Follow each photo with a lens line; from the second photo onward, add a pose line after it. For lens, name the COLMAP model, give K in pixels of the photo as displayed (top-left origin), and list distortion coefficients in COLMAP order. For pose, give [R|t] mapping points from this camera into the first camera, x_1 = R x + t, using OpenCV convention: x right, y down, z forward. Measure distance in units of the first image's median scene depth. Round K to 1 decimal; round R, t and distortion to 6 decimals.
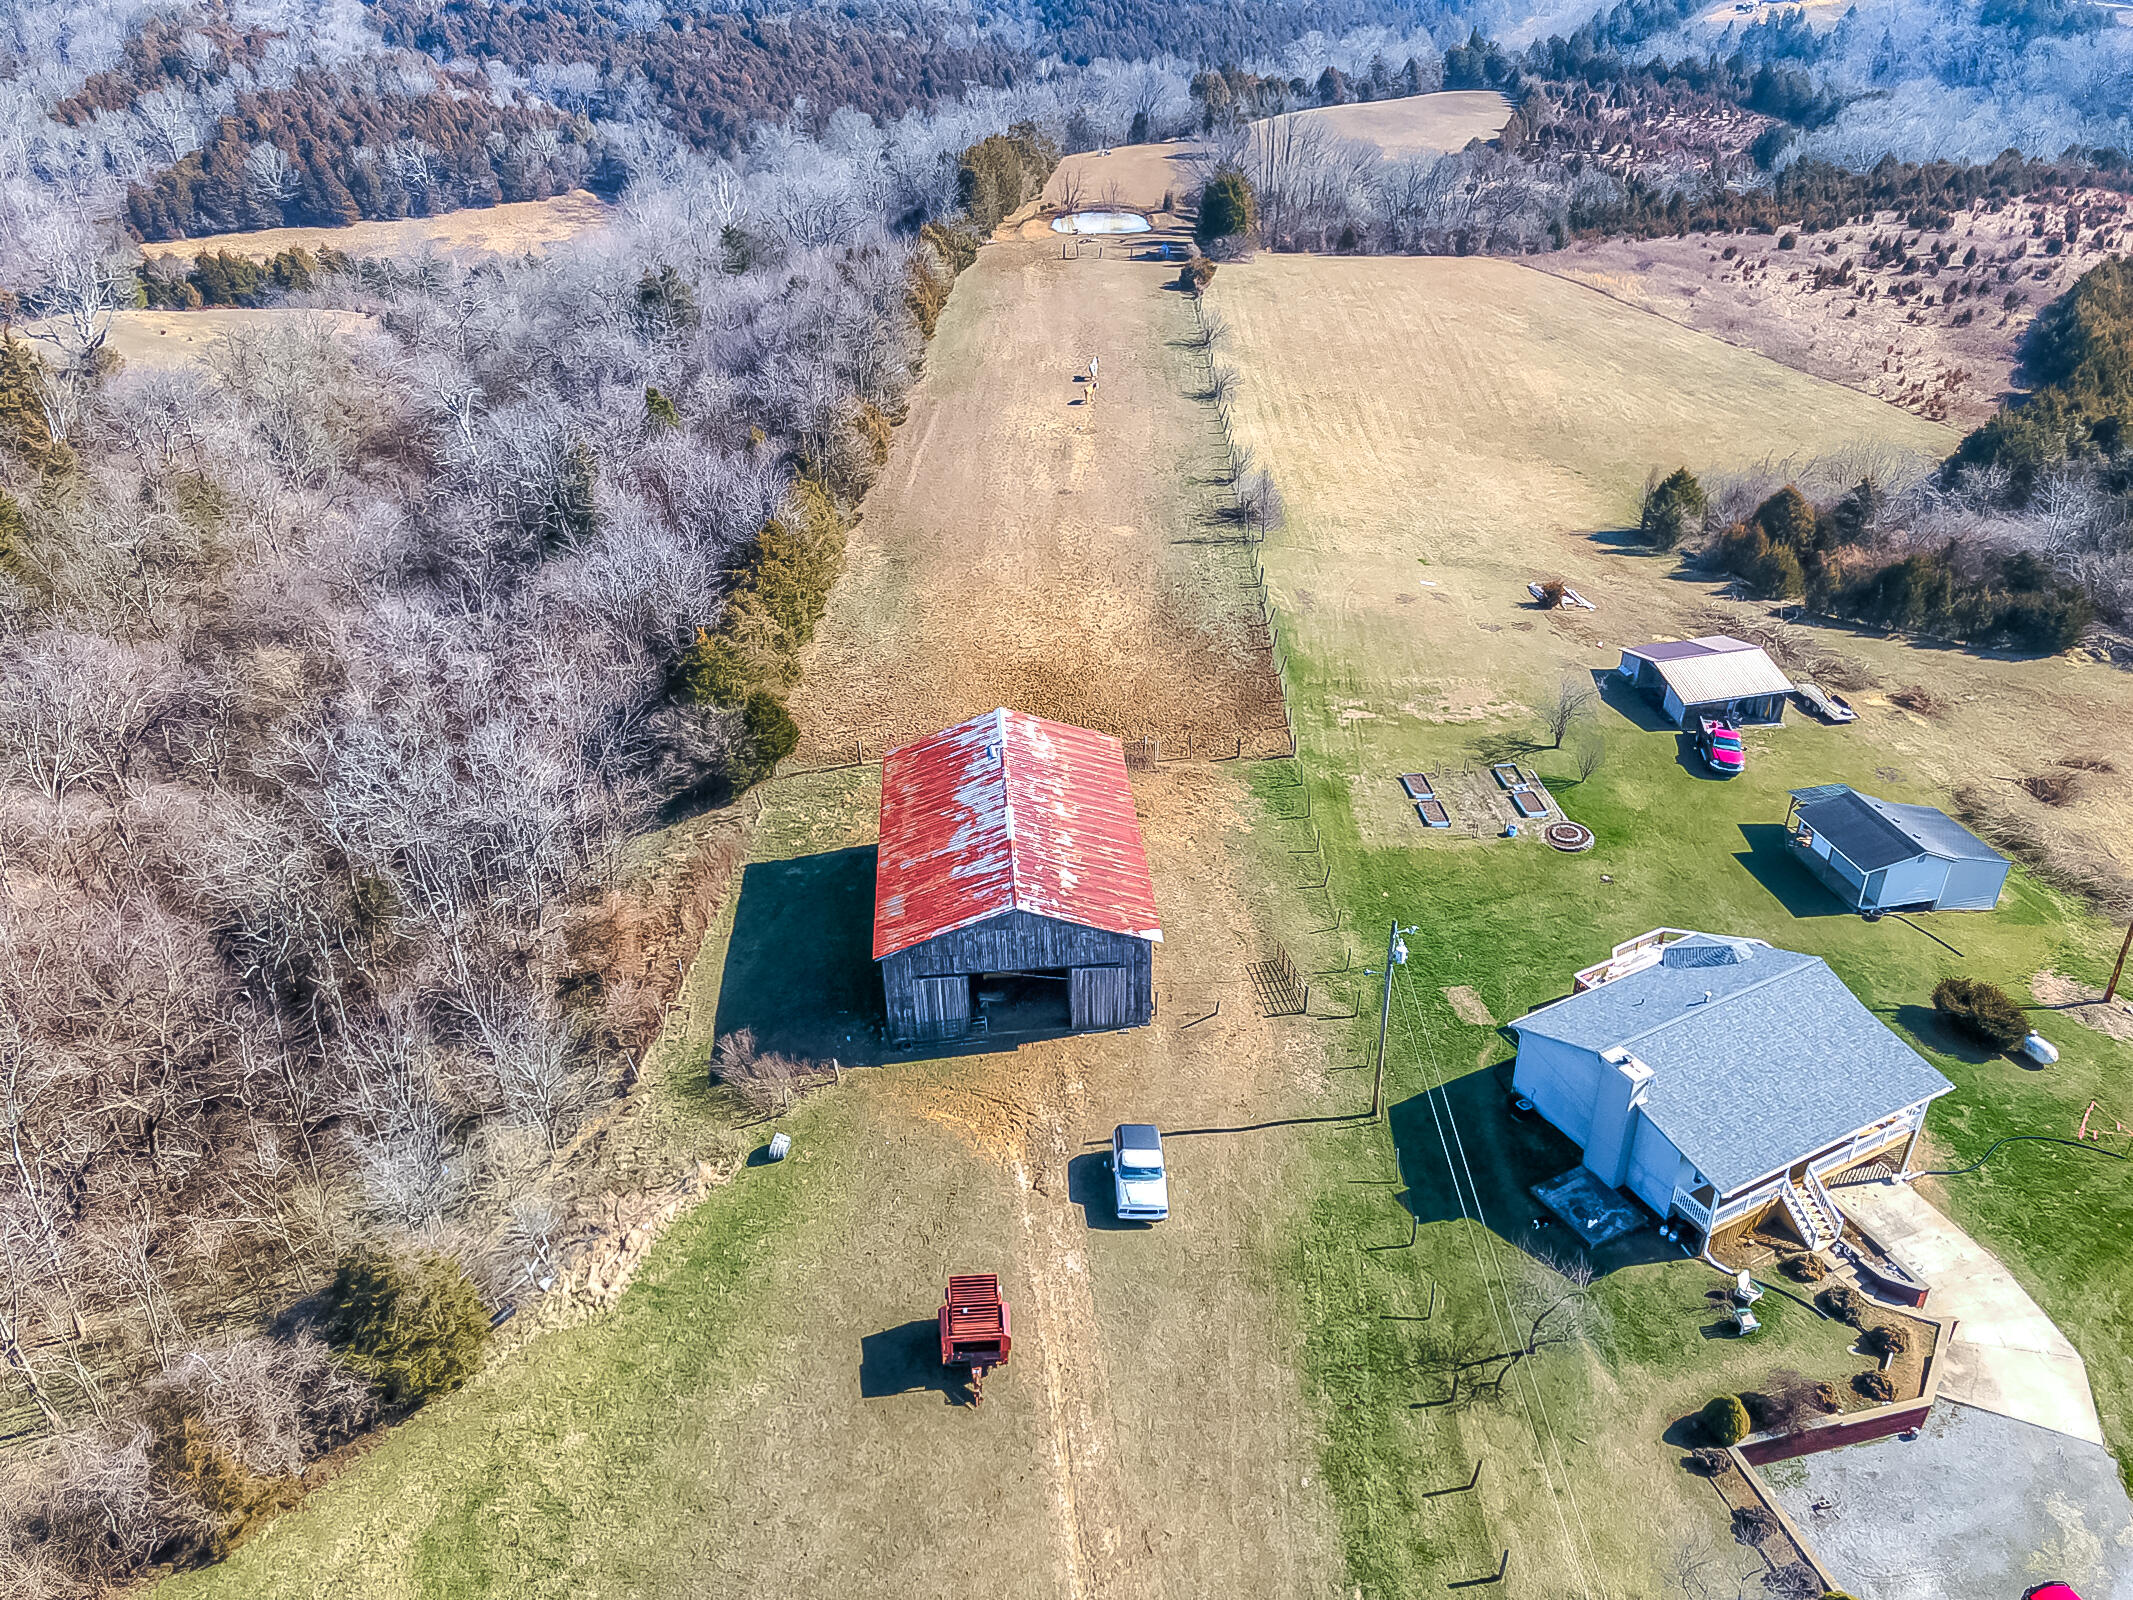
lens RADIAL K [[1562.5, 0, 1066.5], [0, 1562.5, 800.0], [0, 0, 1]] dist [0.080687, 0.002736]
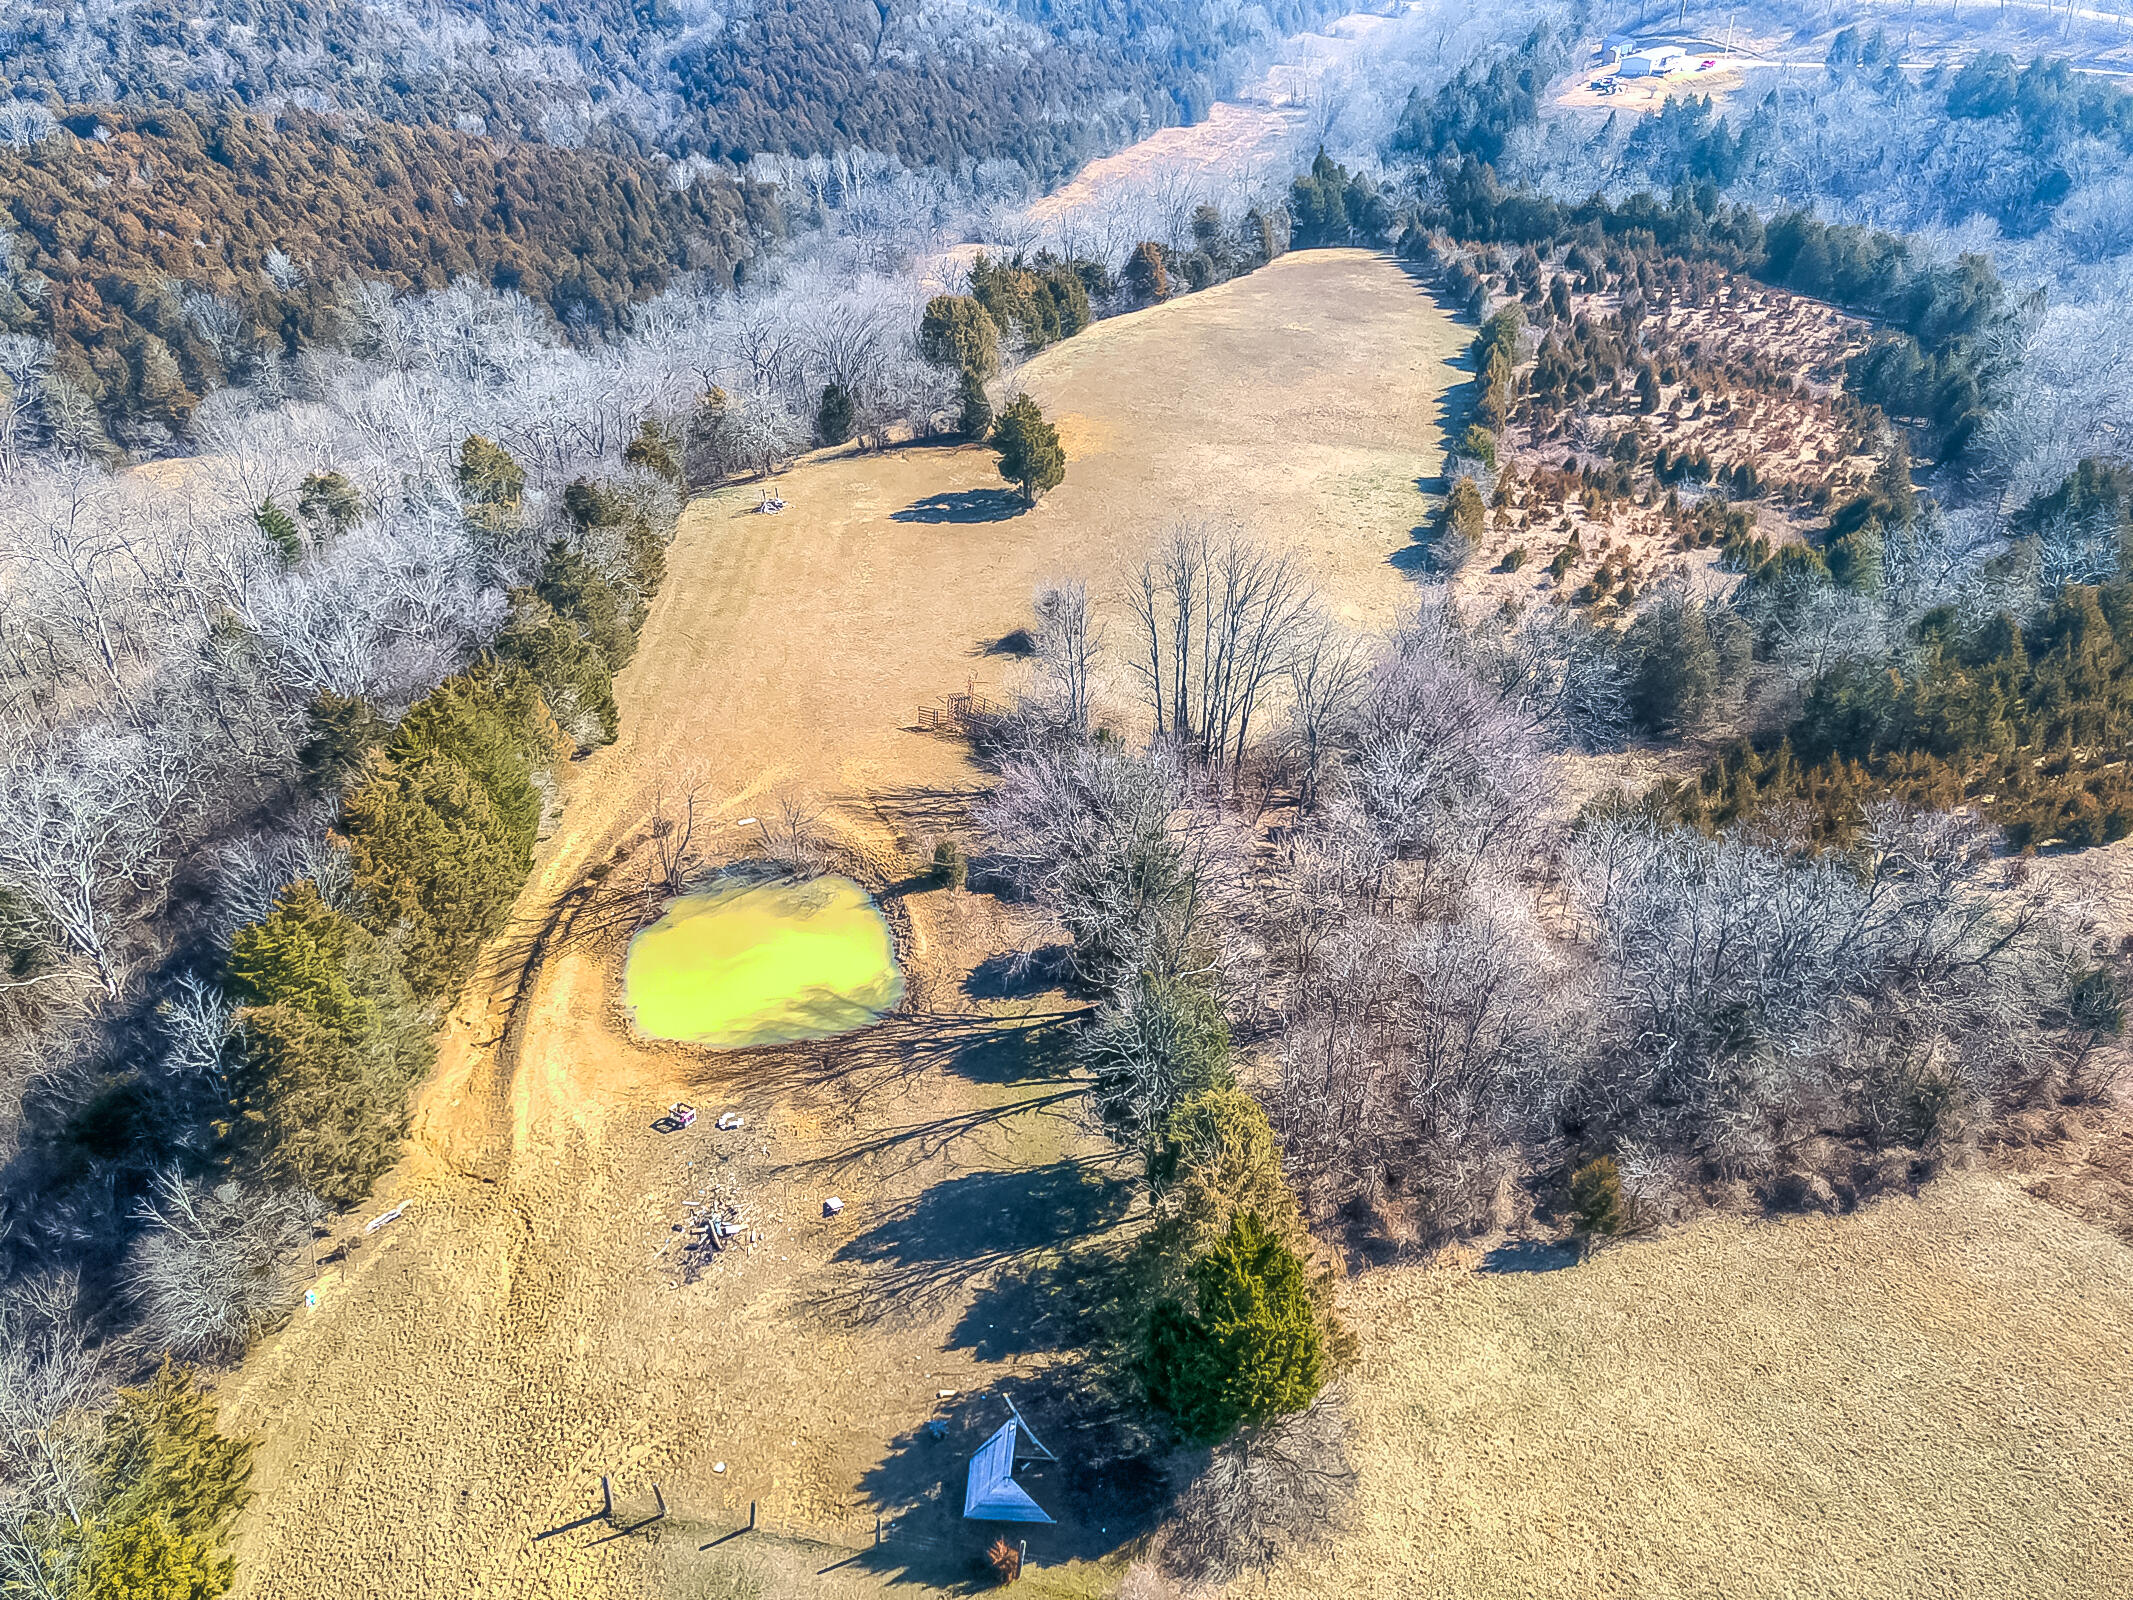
lens RADIAL K [[1526.0, 0, 1066.0], [0, 1526.0, 847.2], [0, 0, 1]] dist [0.060060, 0.004644]
pose [[0.982827, -0.097855, 0.156449, 0.024133], [0.093165, 0.994961, 0.037056, -0.256030], [-0.159287, -0.021844, 0.986991, 0.424622]]
